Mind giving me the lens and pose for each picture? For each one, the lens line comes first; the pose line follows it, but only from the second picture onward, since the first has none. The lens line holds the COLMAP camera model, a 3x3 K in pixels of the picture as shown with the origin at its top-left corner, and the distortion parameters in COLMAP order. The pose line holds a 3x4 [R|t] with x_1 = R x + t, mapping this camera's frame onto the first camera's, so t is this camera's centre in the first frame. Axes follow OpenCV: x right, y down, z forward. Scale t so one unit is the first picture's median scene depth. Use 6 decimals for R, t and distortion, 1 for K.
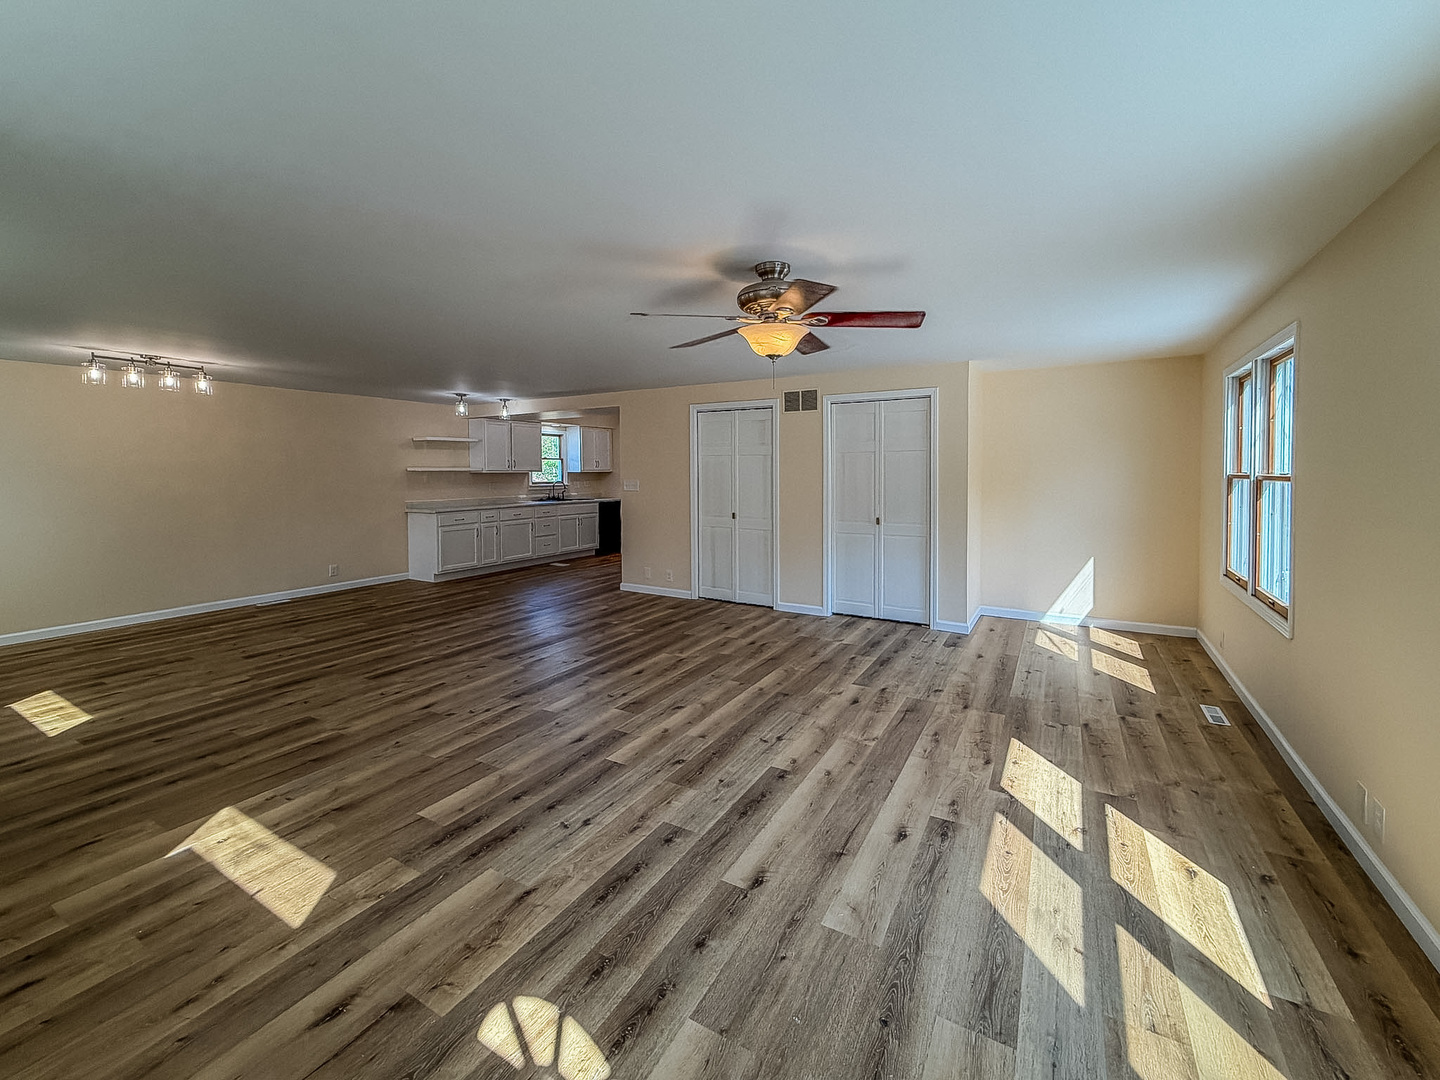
lens RADIAL K [[599.4, 0, 660.4], [0, 599.4, 511.0], [0, 0, 1]] dist [-0.000856, 0.001358]
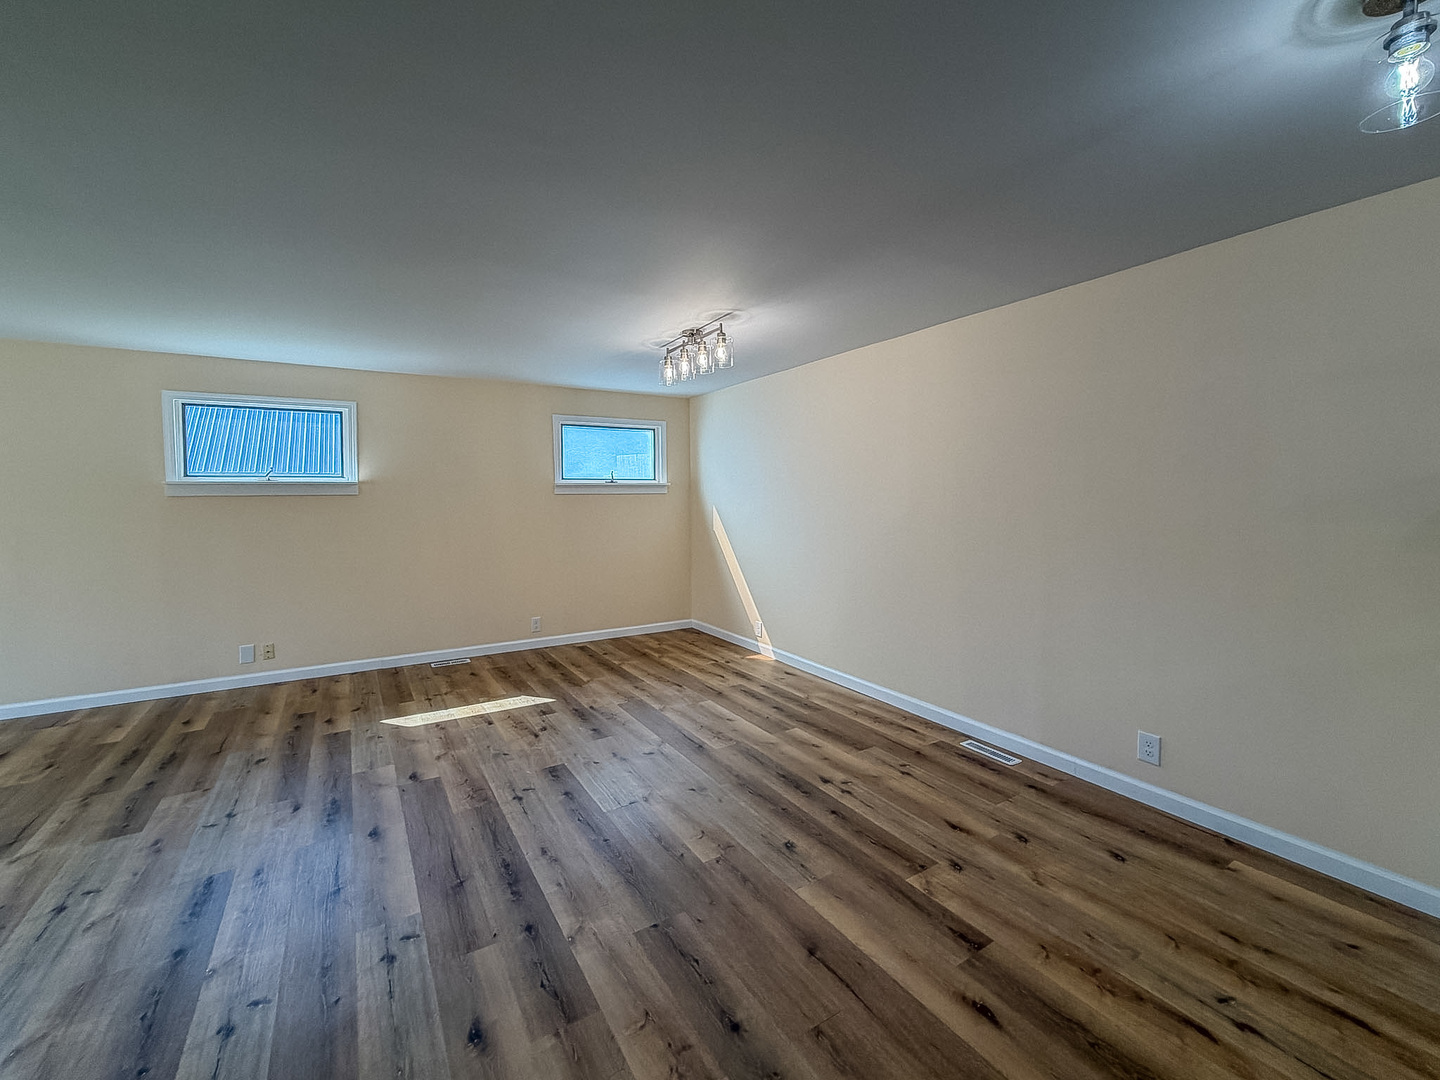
lens RADIAL K [[599.4, 0, 719.1], [0, 599.4, 539.9], [0, 0, 1]] dist [-0.000856, 0.001358]
pose [[-0.405820, 0.082343, -0.910236, -0.298098], [-0.049932, 0.992448, 0.112042, -0.156550], [0.912588, 0.090919, -0.398644, 2.367006]]
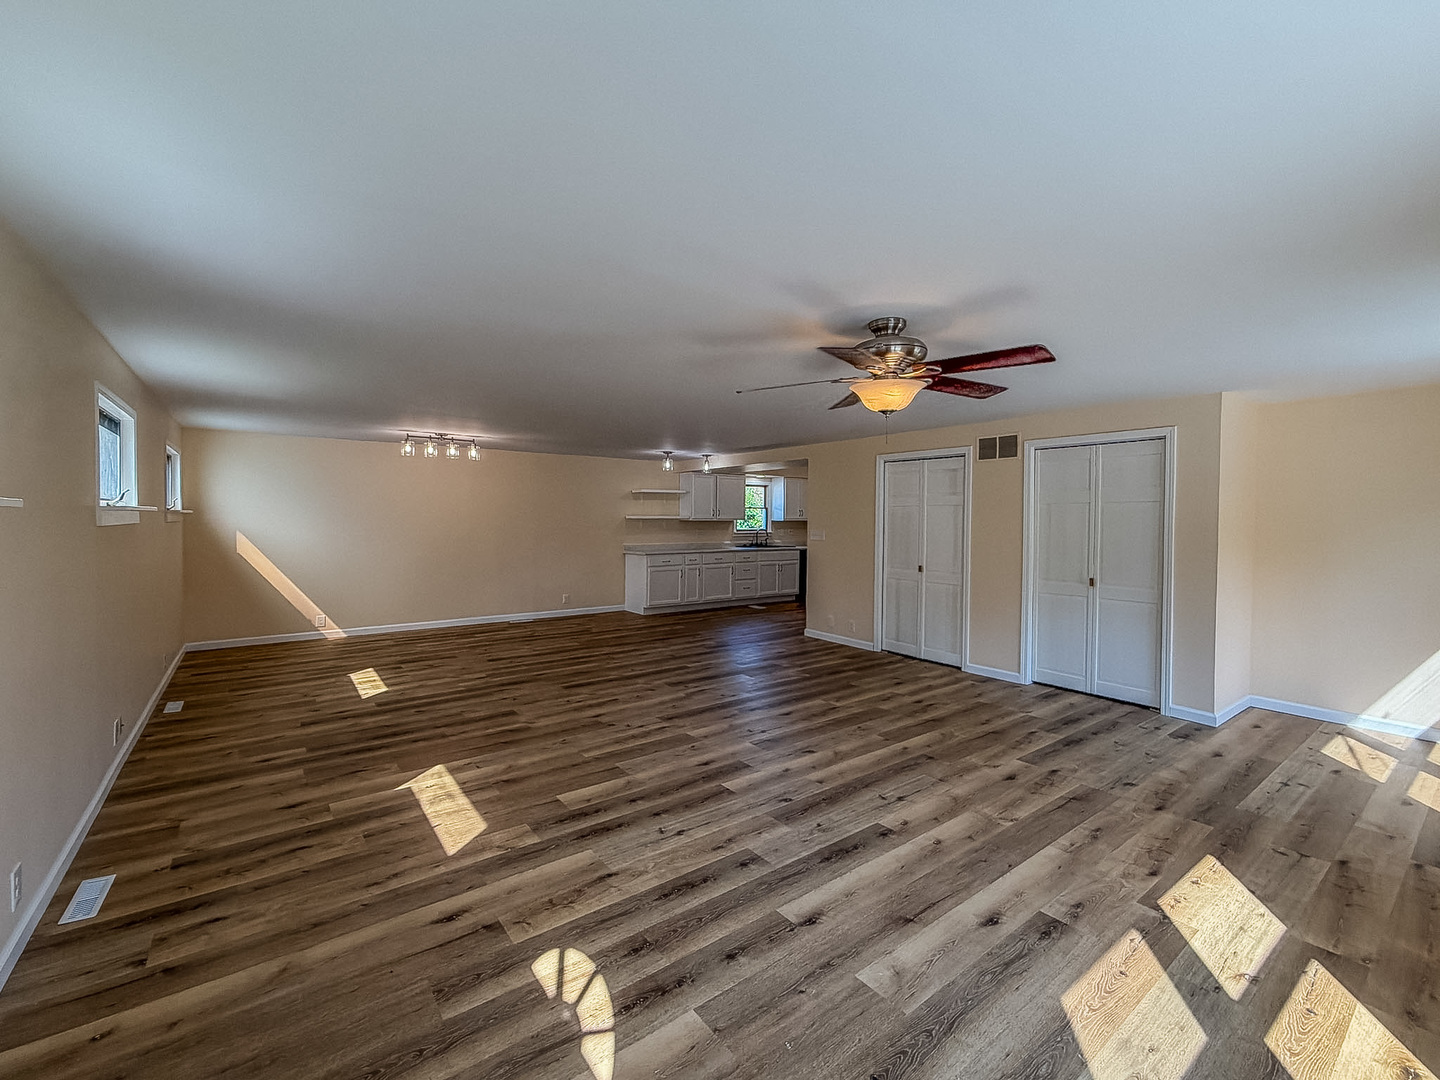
lens RADIAL K [[574.7, 0, 657.6], [0, 574.7, 534.9], [0, 0, 1]] dist [0.002481, -0.000293]
pose [[0.921228, 0.021267, -0.388441, 0.206257], [-0.035858, 0.998896, -0.030352, -0.004753], [0.387367, 0.041890, 0.920973, -0.030955]]
